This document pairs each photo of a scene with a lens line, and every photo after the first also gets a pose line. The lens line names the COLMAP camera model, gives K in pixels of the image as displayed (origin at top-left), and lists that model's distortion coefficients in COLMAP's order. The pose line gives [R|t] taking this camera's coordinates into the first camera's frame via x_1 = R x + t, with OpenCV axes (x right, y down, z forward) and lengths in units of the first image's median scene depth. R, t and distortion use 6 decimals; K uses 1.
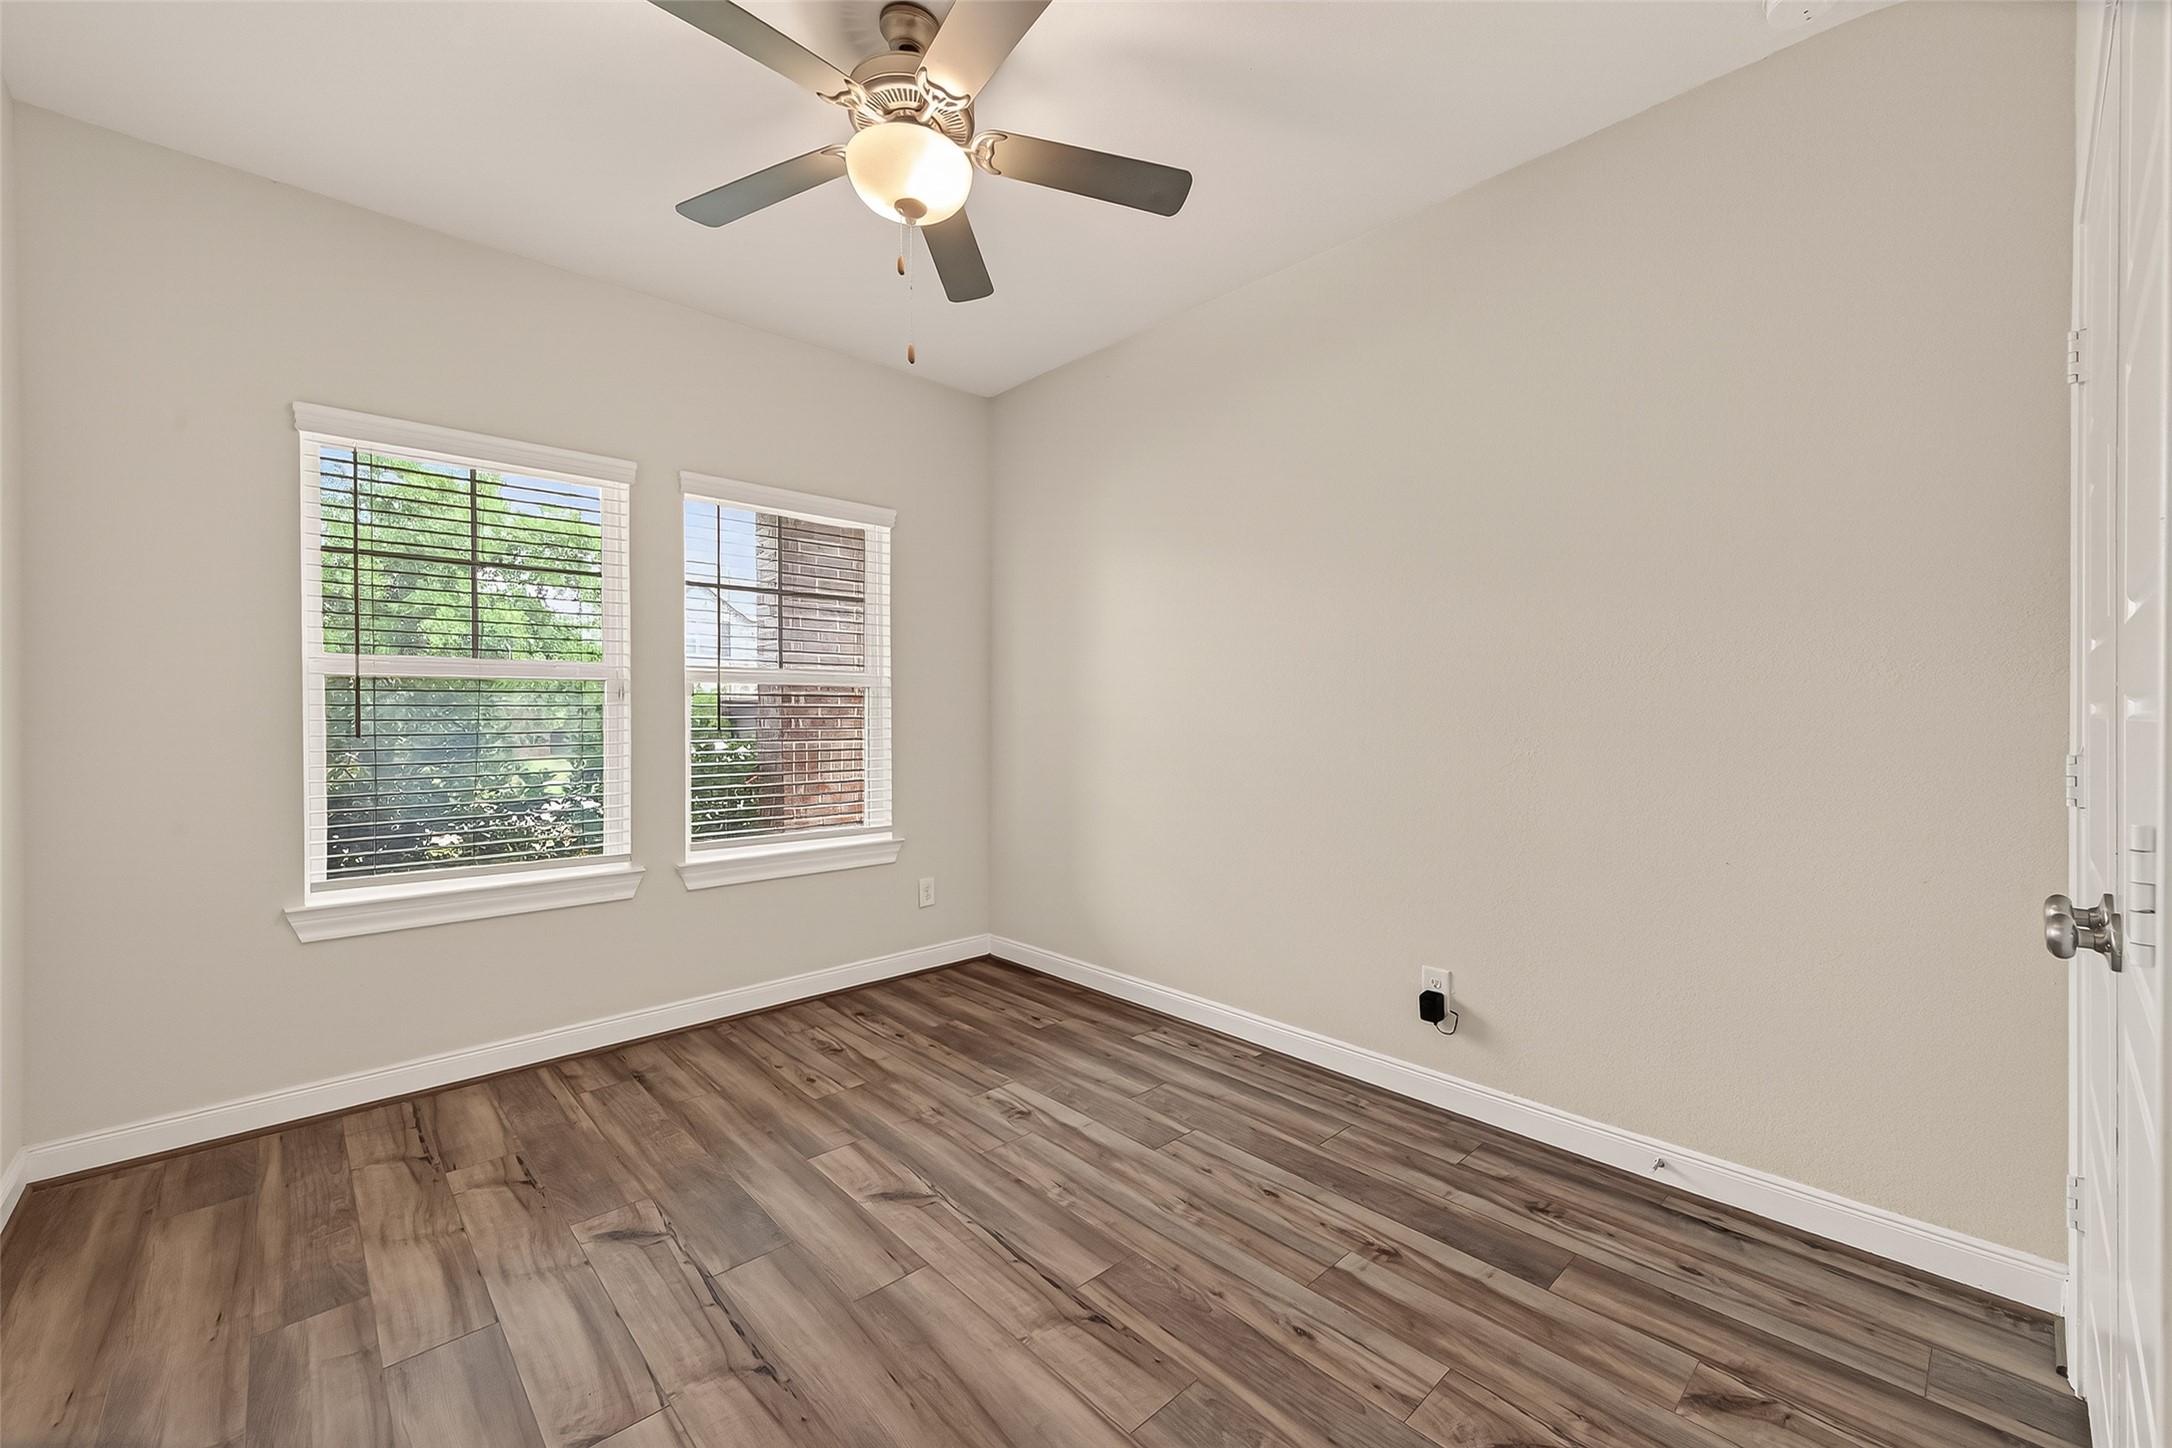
lens RADIAL K [[871.3, 0, 1081.5], [0, 871.3, 715.3], [0, 0, 1]] dist [-0.000005, -0.000280]
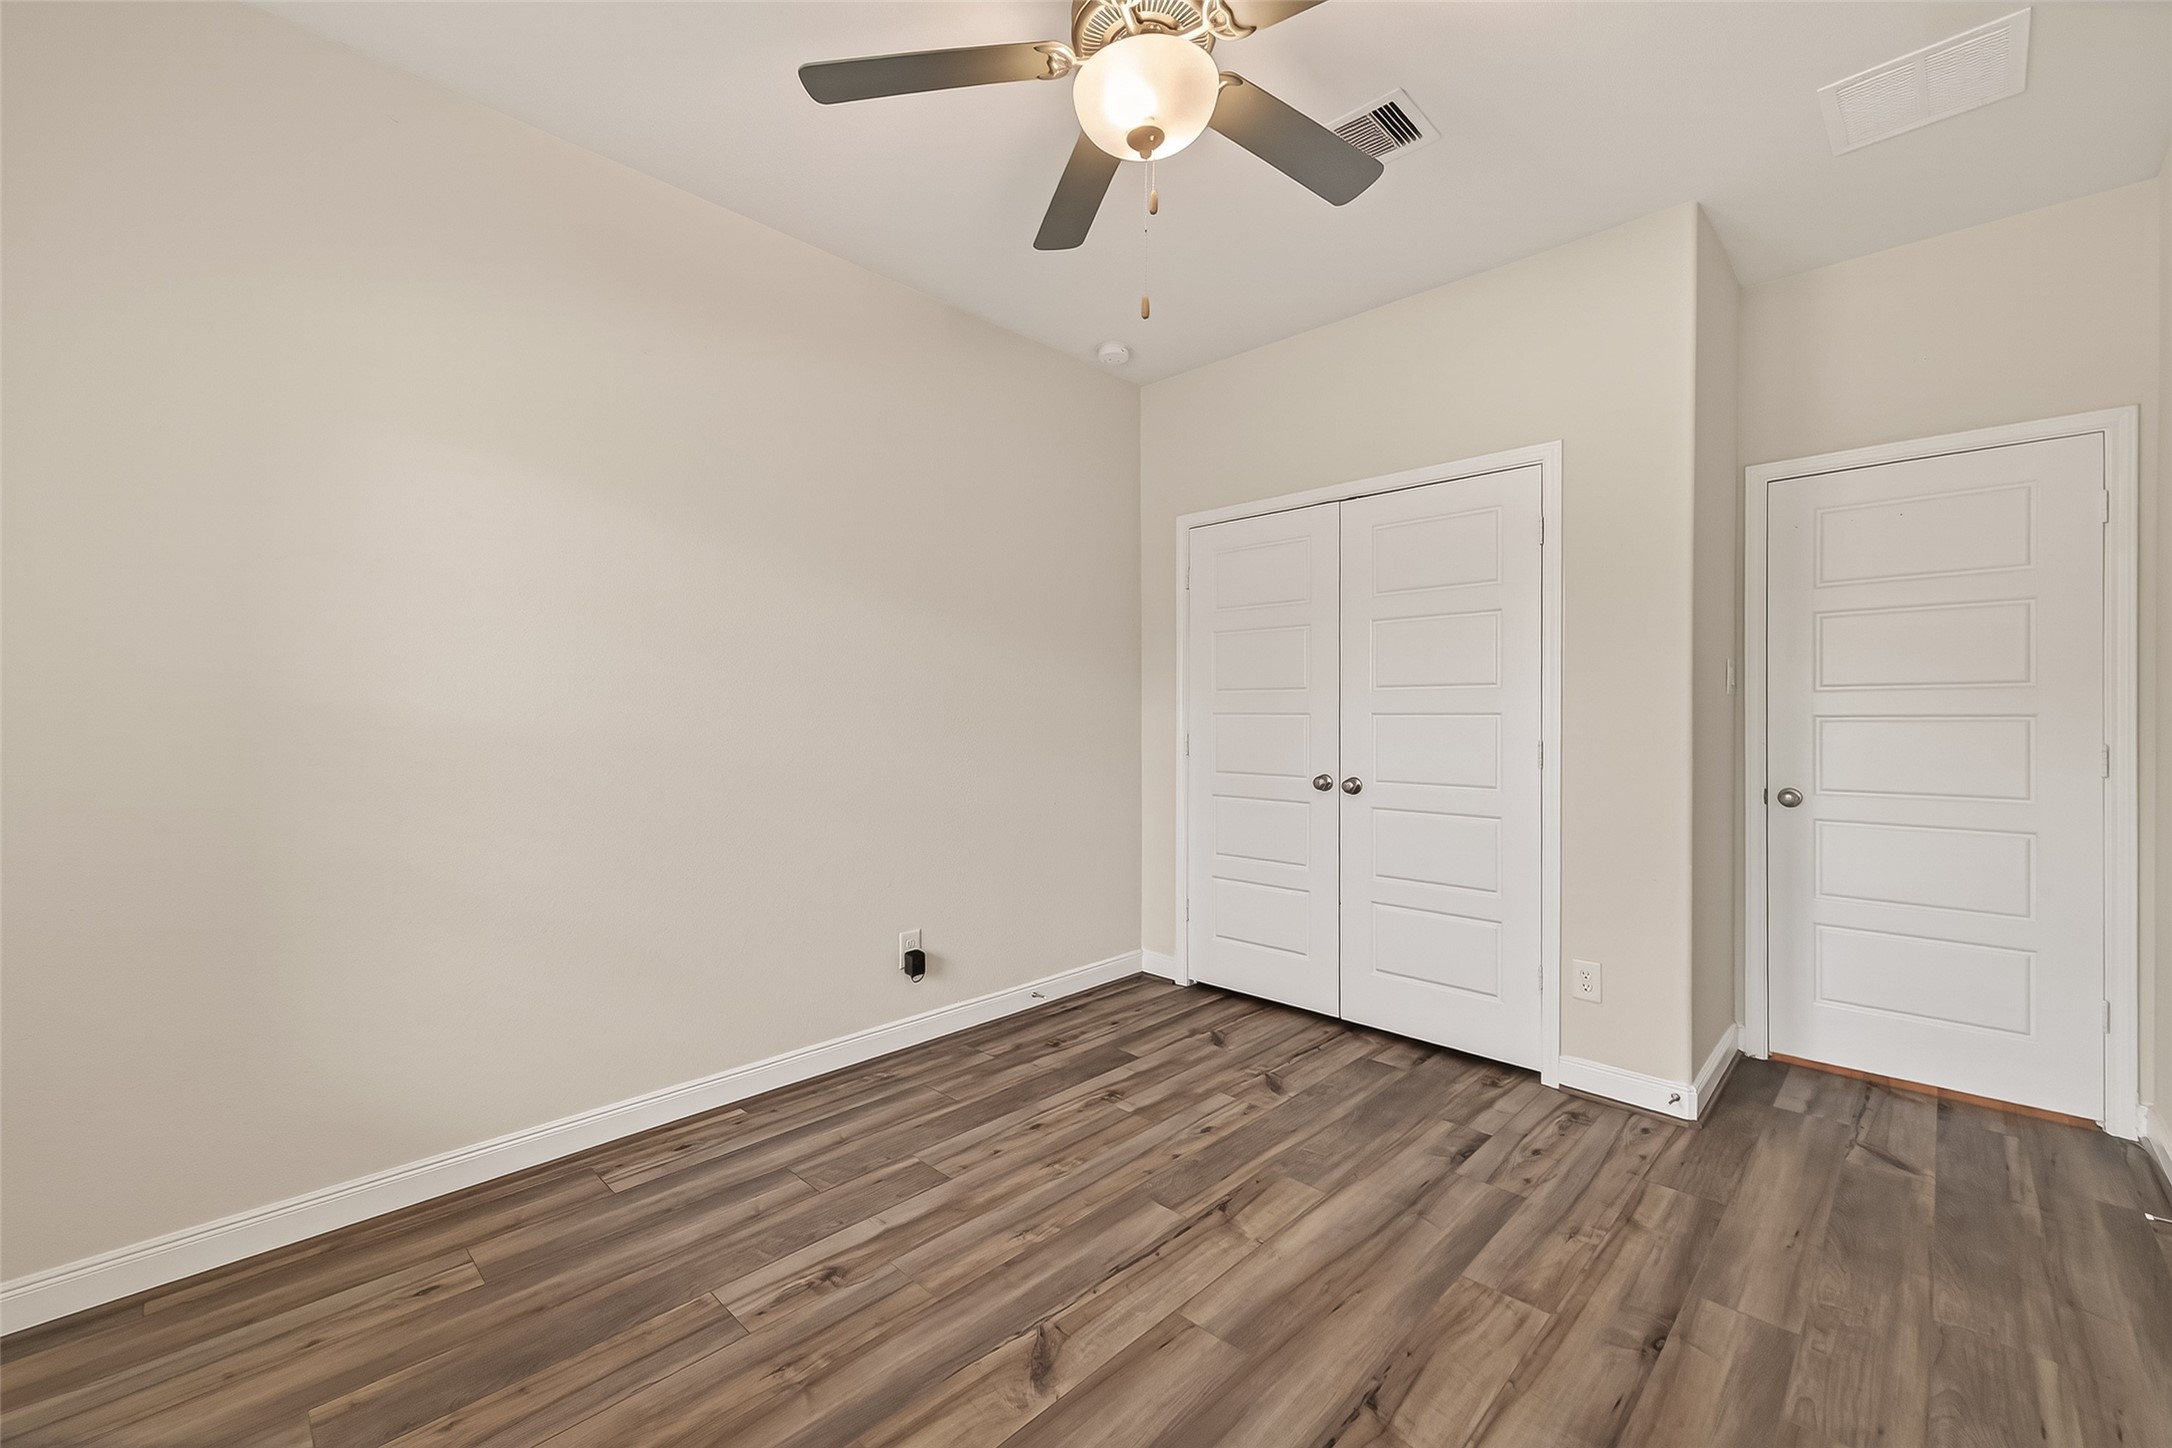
lens RADIAL K [[871.3, 0, 1081.5], [0, 871.3, 715.3], [0, 0, 1]] dist [-0.000005, -0.000280]
pose [[-0.039429, -0.003920, 0.999215, -0.961386], [0.004730, 0.999980, 0.004110, -0.006854], [-0.999211, 0.004888, -0.039410, 0.995349]]
